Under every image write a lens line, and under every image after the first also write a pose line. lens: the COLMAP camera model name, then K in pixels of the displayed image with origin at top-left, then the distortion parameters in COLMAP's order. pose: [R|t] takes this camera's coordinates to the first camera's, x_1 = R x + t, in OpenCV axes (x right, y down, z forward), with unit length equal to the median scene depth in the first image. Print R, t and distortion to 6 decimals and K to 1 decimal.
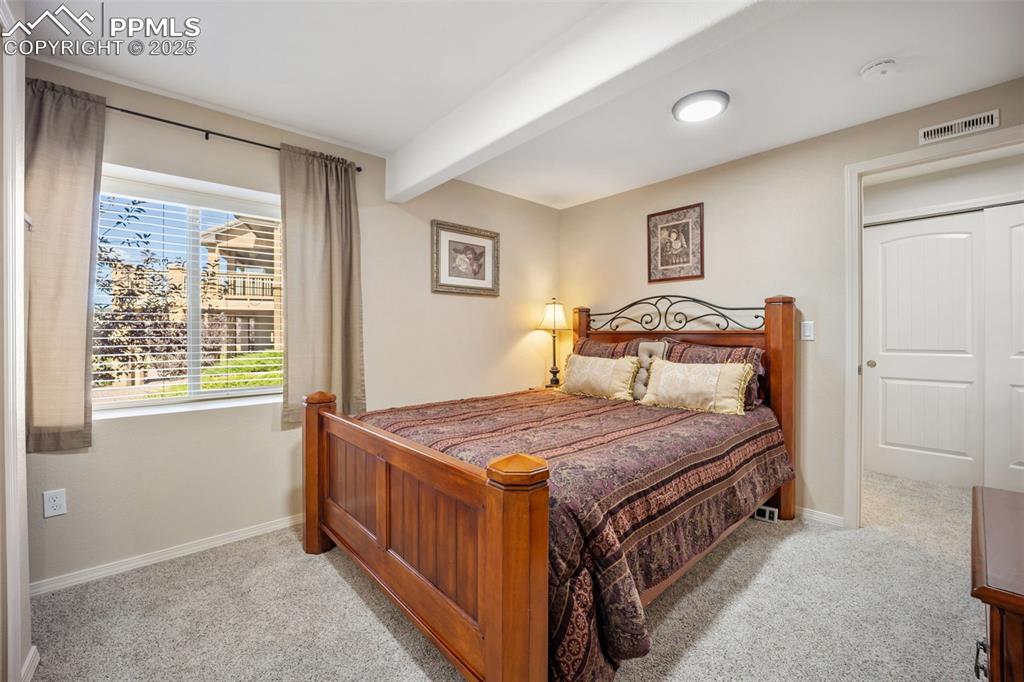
lens RADIAL K [[424.7, 0, 506.8], [0, 424.7, 342.4], [0, 0, 1]] dist [-0.014043, 0.000173]
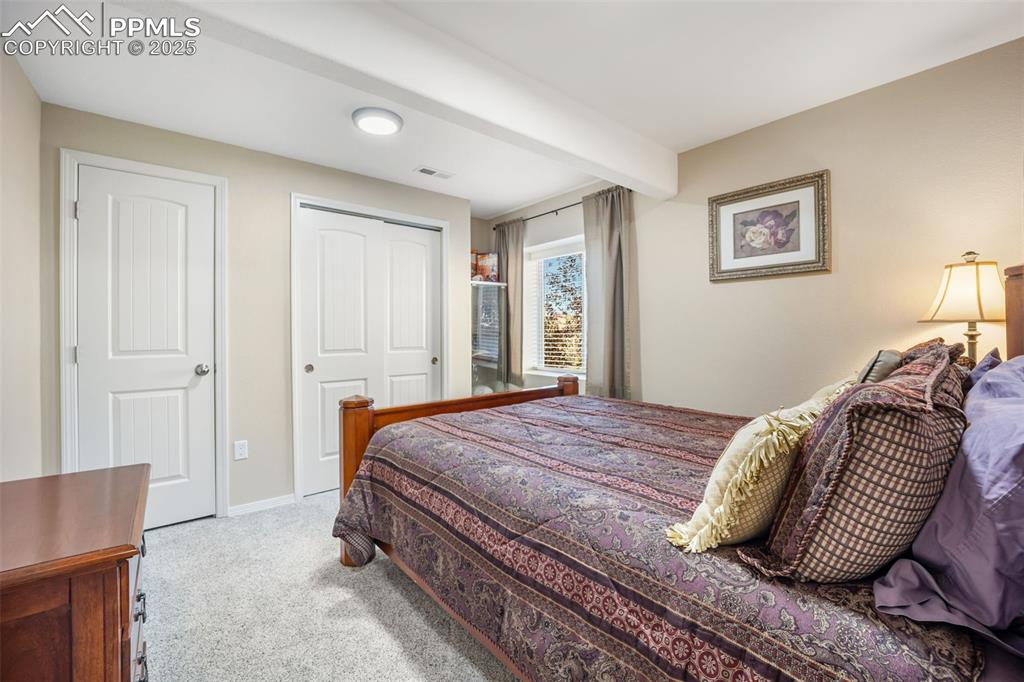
lens RADIAL K [[417.9, 0, 512.0], [0, 417.9, 341.0], [0, 0, 1]] dist [-0.023260, 0.000427]
pose [[-0.032339, 0.019816, -0.999281, 0.648872], [-0.019242, 0.999606, 0.020445, -0.009529], [0.999292, 0.019890, -0.031945, 0.603238]]
